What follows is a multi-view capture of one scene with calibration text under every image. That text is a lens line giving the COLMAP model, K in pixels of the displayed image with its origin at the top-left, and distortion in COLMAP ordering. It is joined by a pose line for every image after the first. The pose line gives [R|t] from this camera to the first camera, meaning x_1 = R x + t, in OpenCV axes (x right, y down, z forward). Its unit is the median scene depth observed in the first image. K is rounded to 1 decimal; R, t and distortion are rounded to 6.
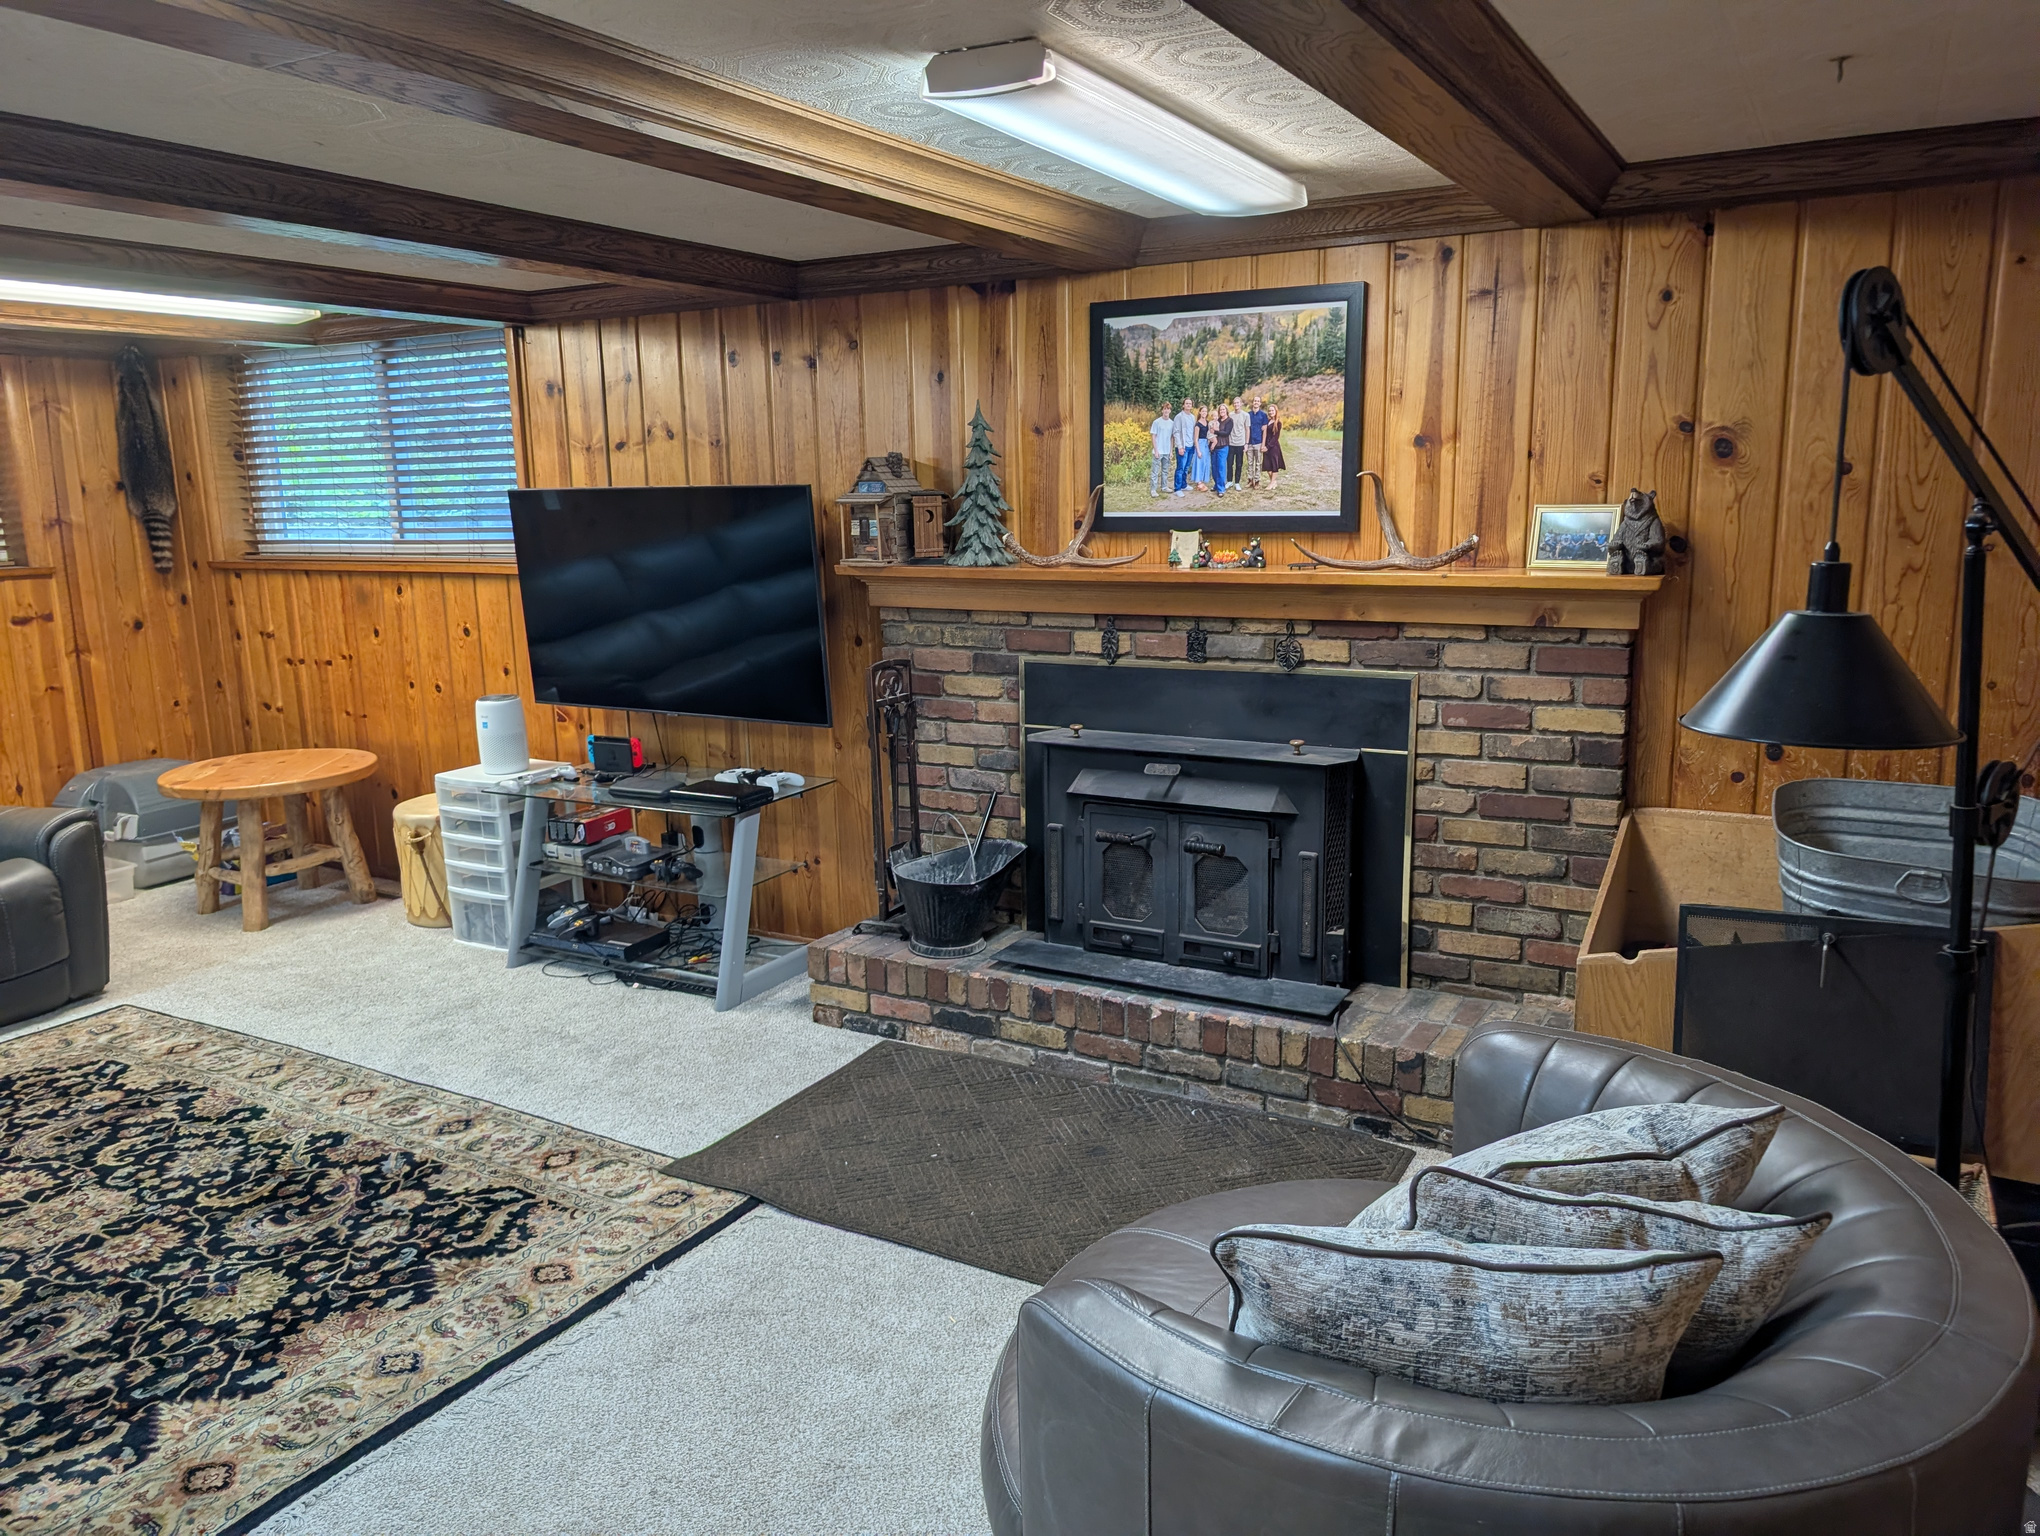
lens RADIAL K [[1463.4, 0, 1022.0], [0, 1463.4, 764.3], [0, 0, 1]] dist [0.030440, -0.027773]
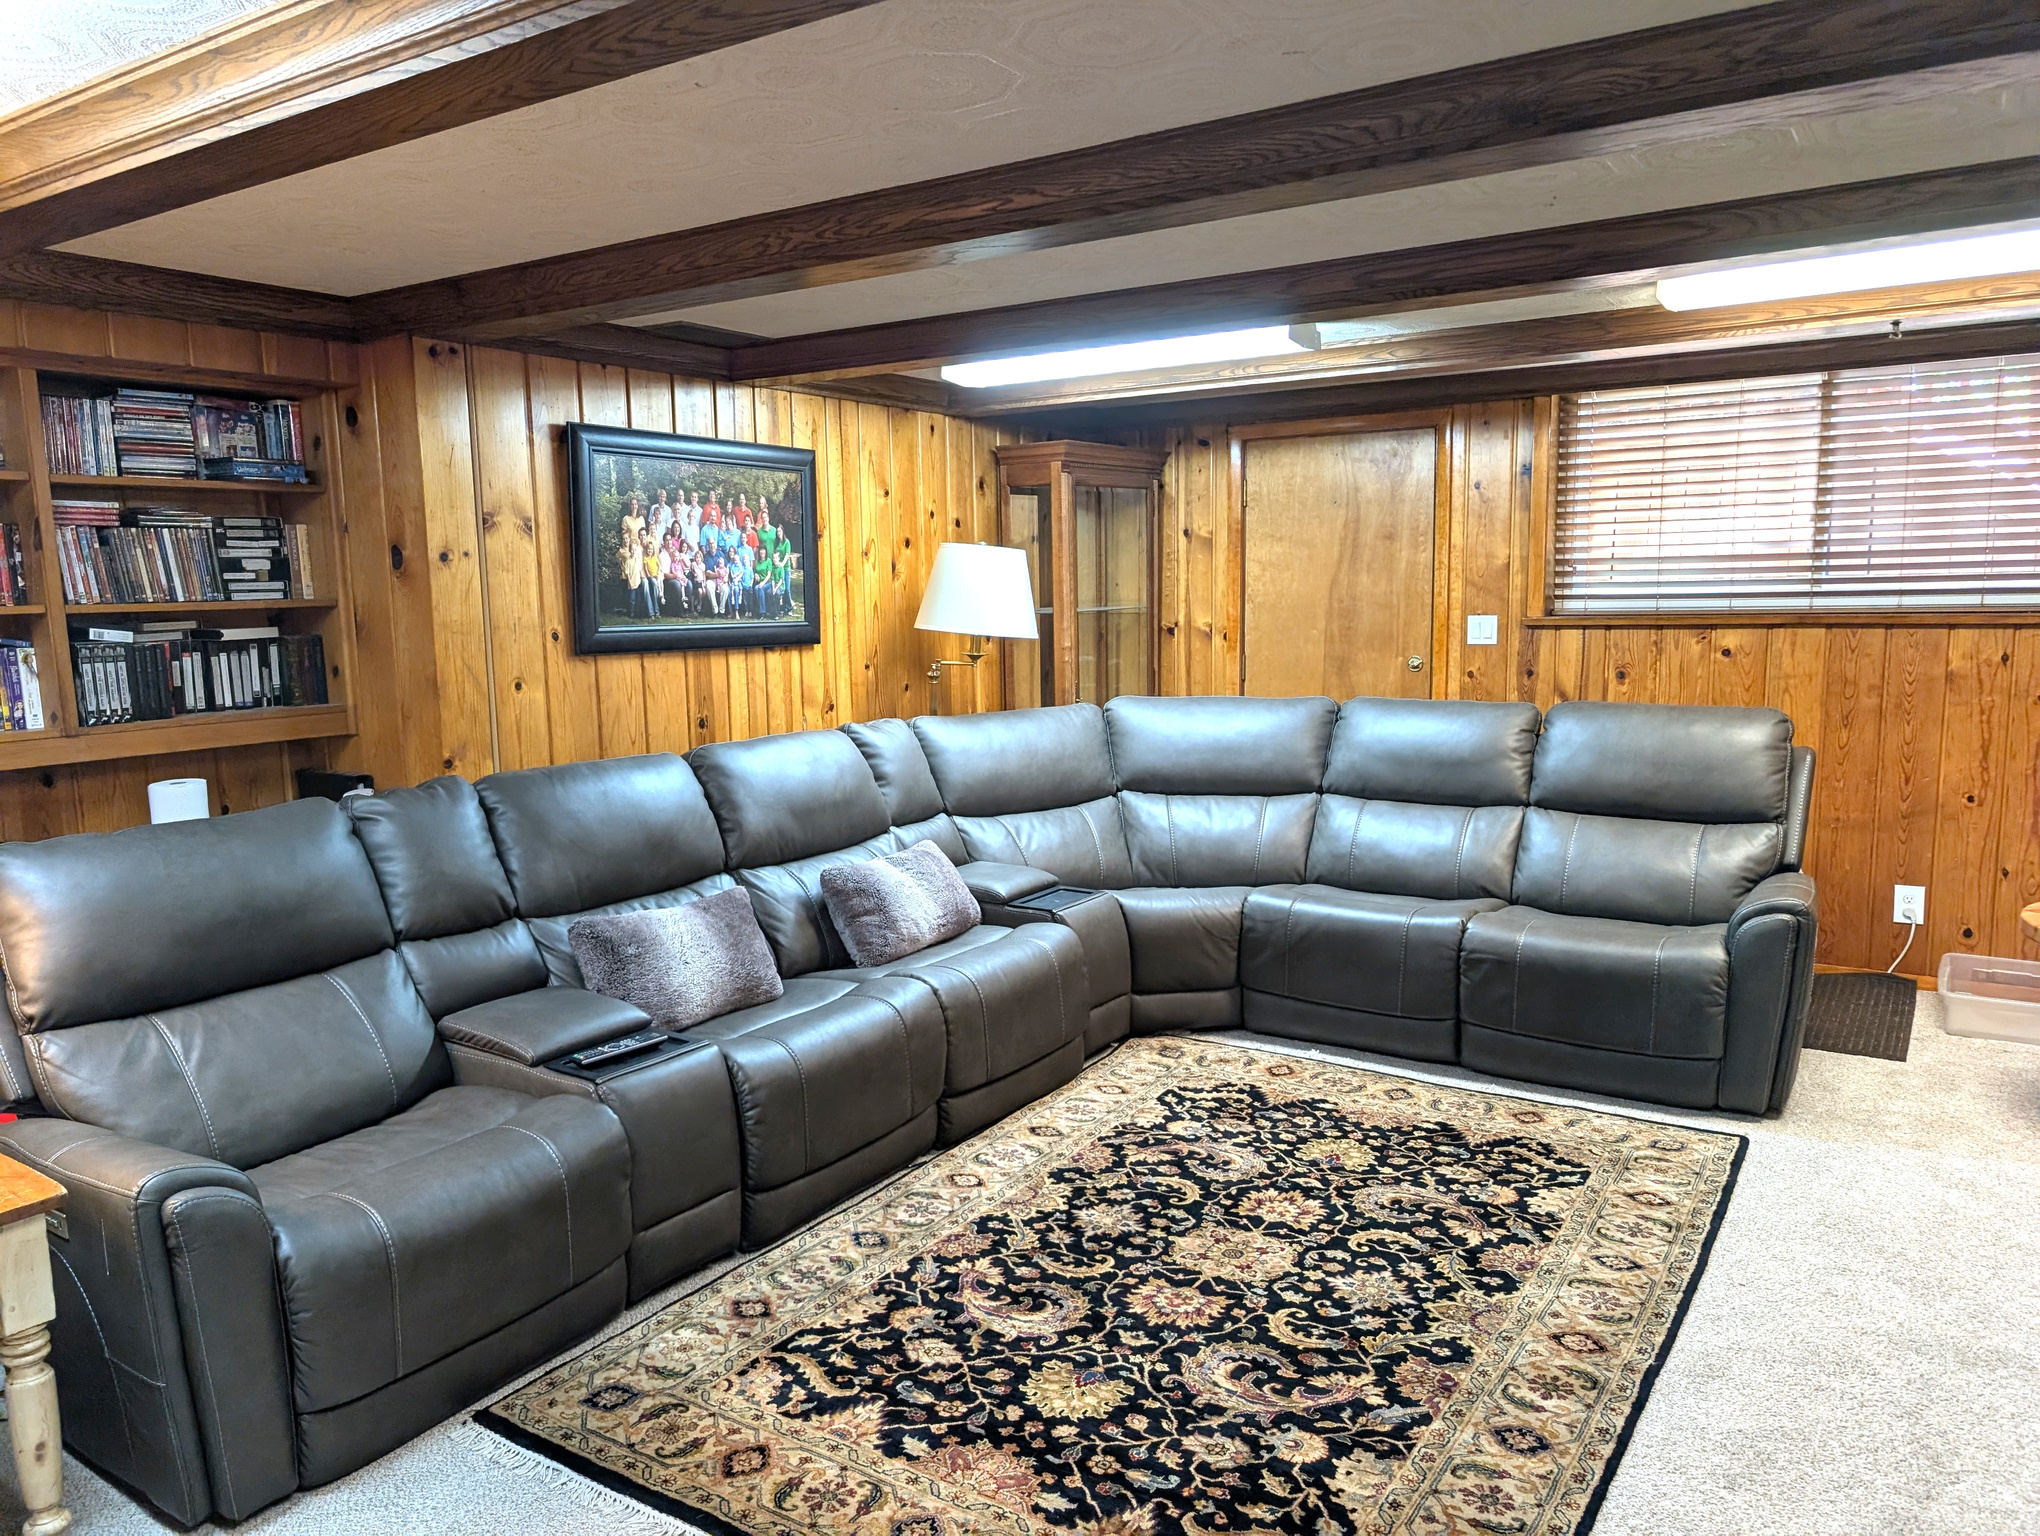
lens RADIAL K [[1463.4, 0, 970.1], [0, 1463.4, 767.7], [0, 0, 1]] dist [0.030440, -0.027773]
pose [[-0.064818, 0.144274, -0.987413, 0.240791], [-0.165176, 0.974293, 0.153200, -0.110039], [0.984132, 0.173026, -0.039321, 0.672170]]
